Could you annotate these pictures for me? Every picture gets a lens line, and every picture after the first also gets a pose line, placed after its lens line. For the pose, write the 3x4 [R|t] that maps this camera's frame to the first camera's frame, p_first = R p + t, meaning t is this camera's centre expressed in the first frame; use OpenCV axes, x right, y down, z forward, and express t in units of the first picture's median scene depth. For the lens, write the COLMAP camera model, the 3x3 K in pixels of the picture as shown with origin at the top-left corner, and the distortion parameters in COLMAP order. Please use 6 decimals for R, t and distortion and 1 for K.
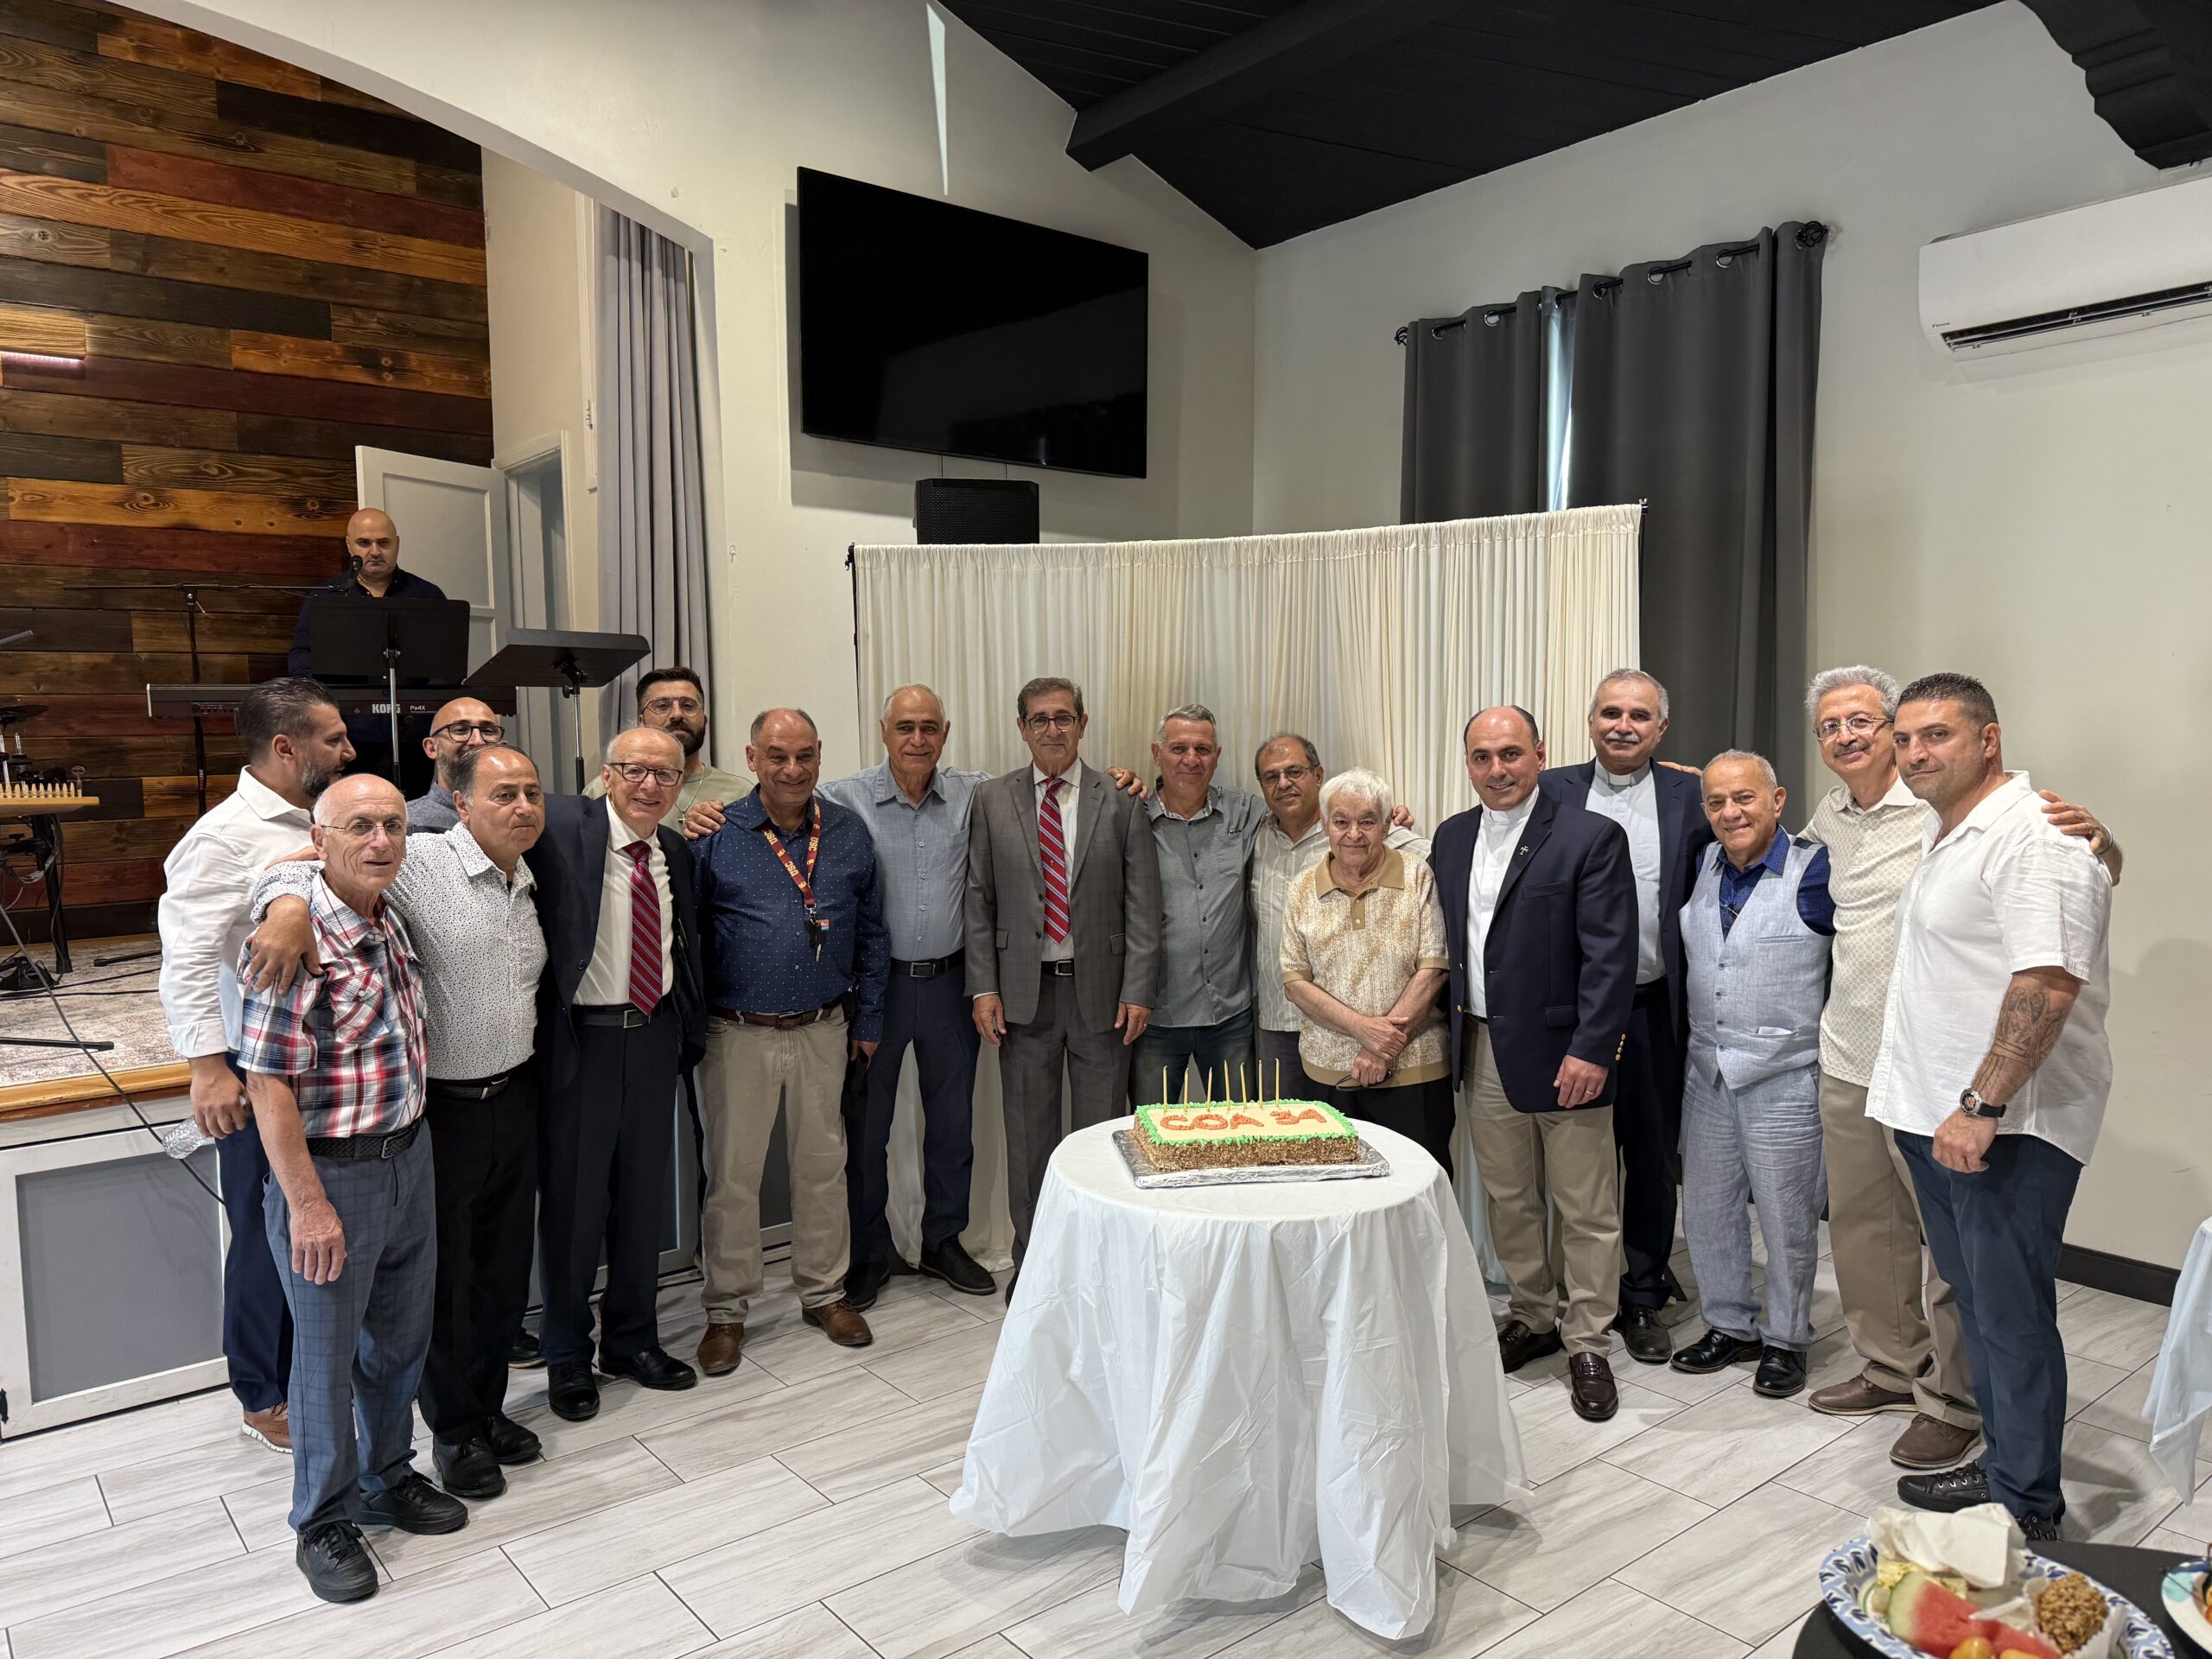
lens RADIAL K [[1537.1, 0, 1093.9], [0, 1537.1, 839.6], [0, 0, 1]] dist [0.029139, -0.047210]
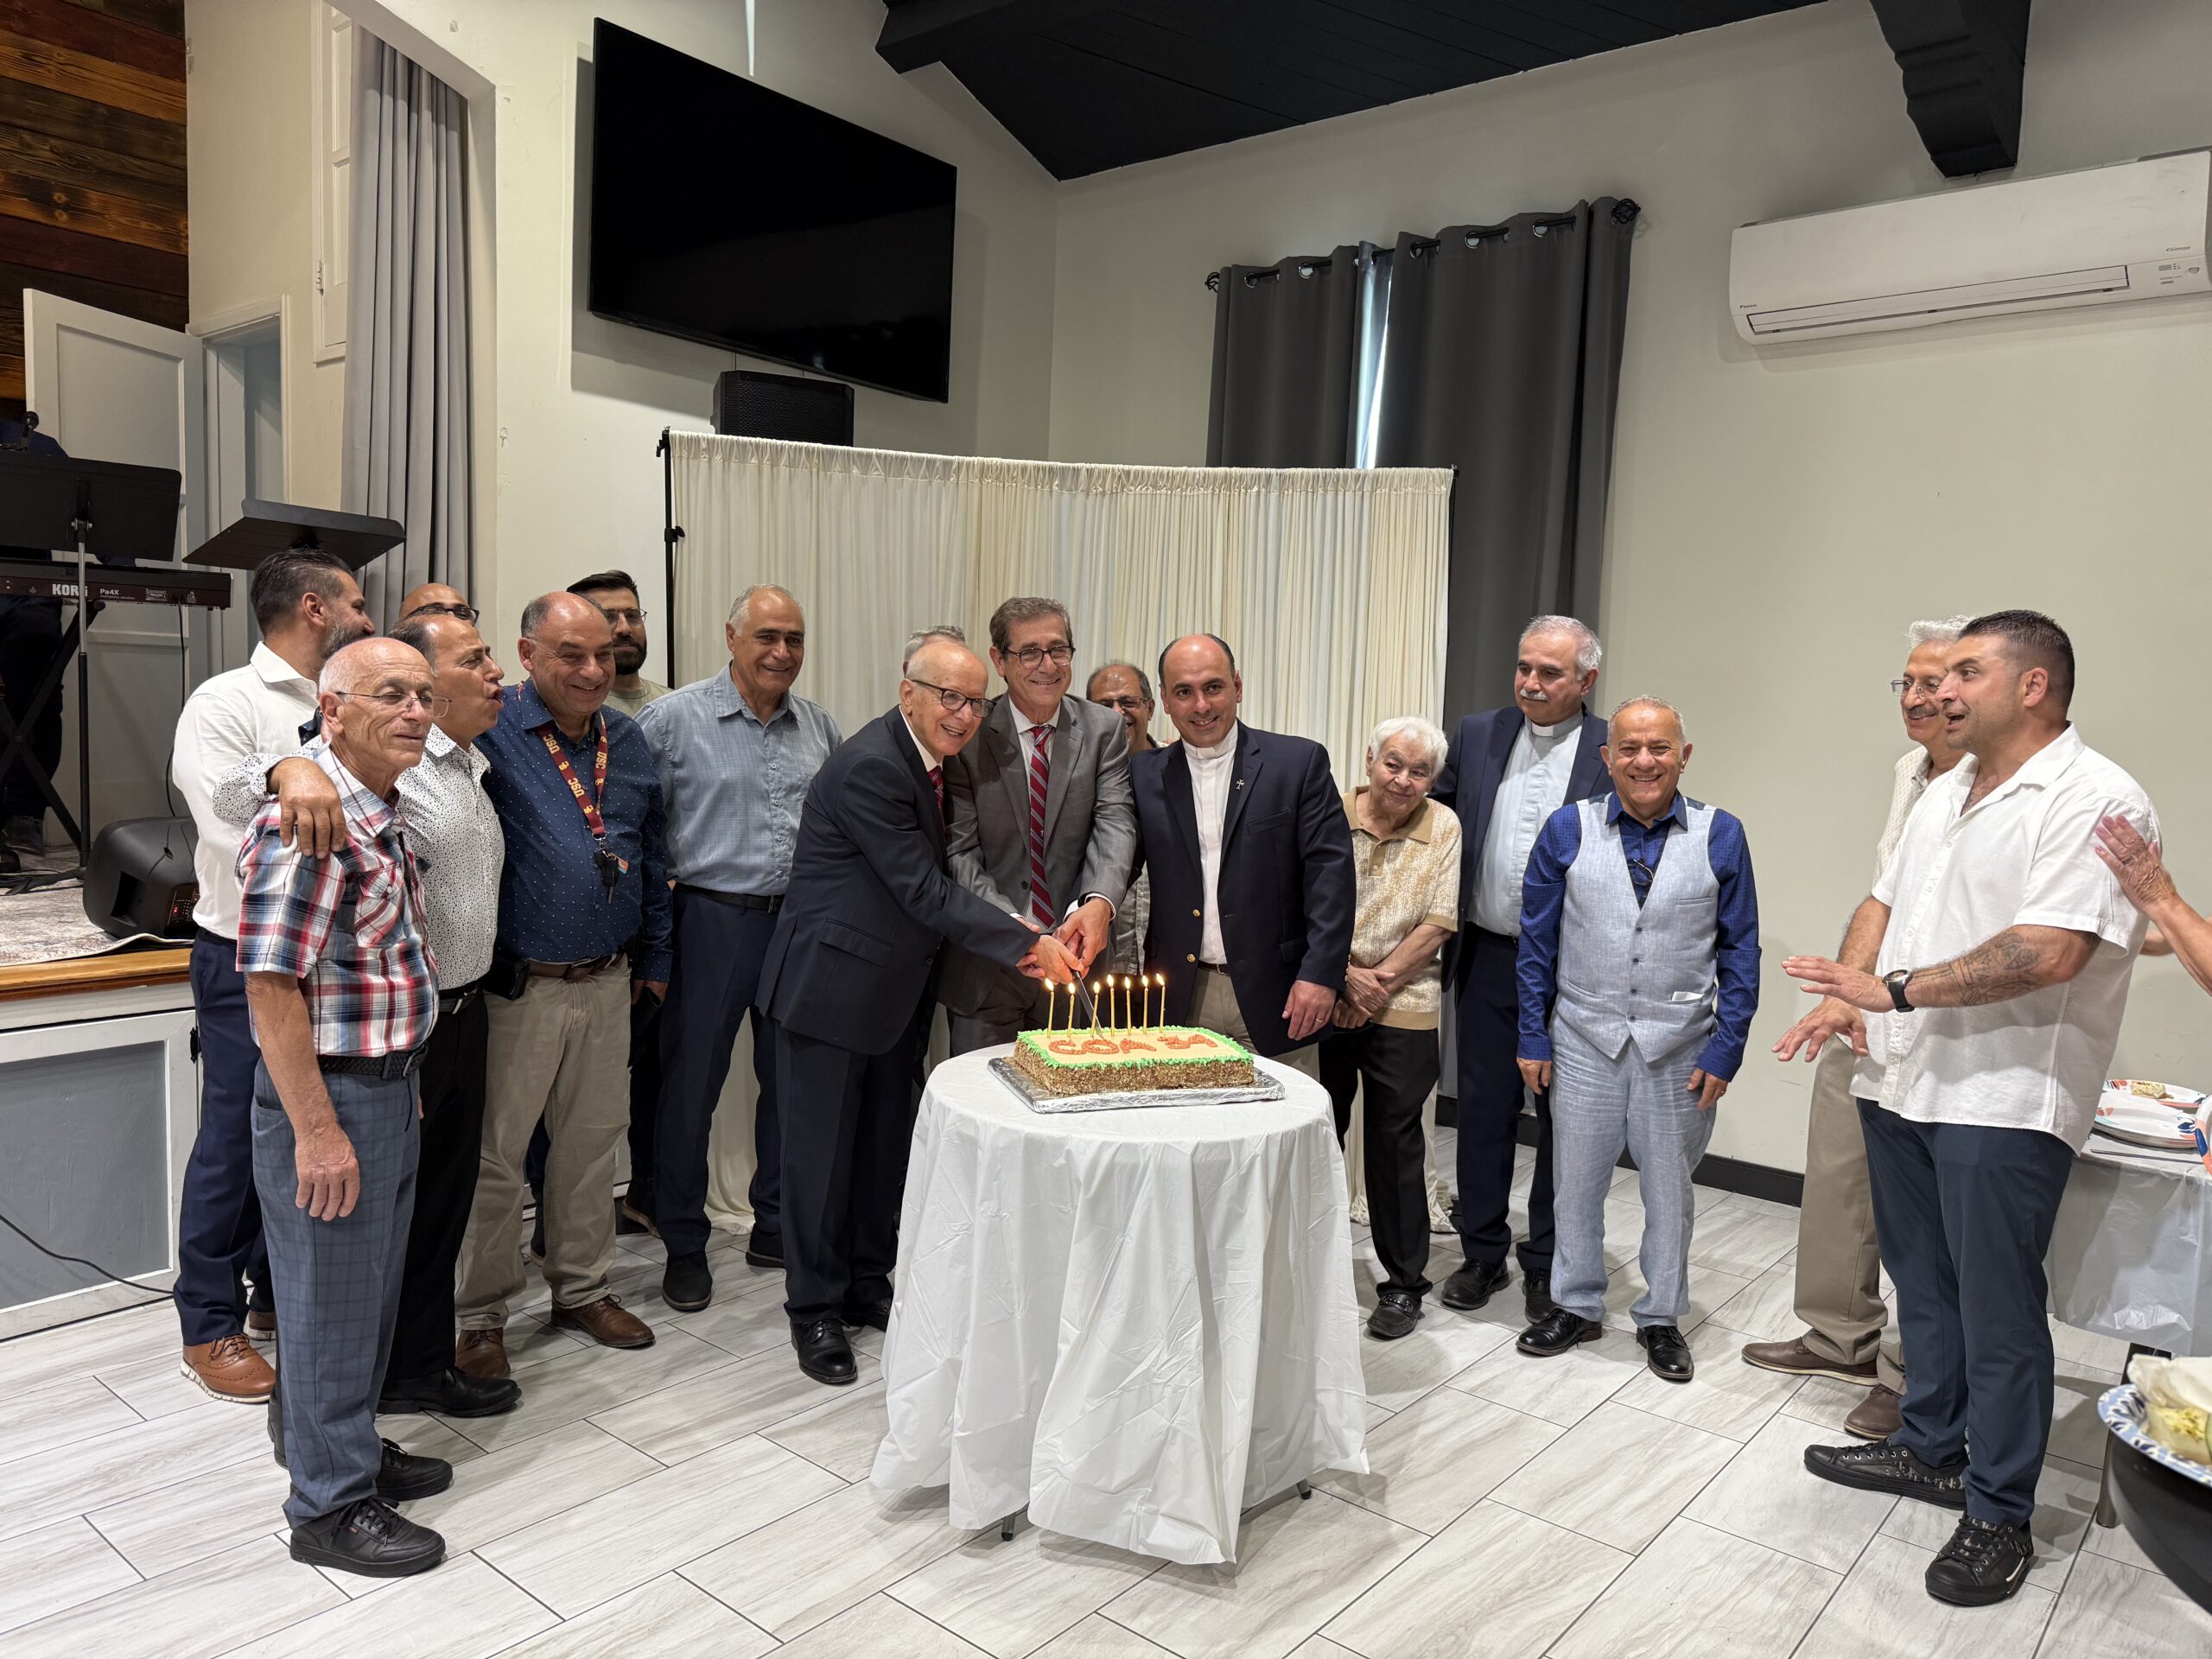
lens RADIAL K [[1537.1, 0, 1074.7], [0, 1537.1, 839.9], [0, 0, 1]] dist [0.029139, -0.047210]
pose [[0.978887, 0.032087, 0.201869, -0.086698], [-0.034571, 0.999364, 0.008791, 0.031170], [-0.201459, -0.015585, 0.979373, 0.047698]]
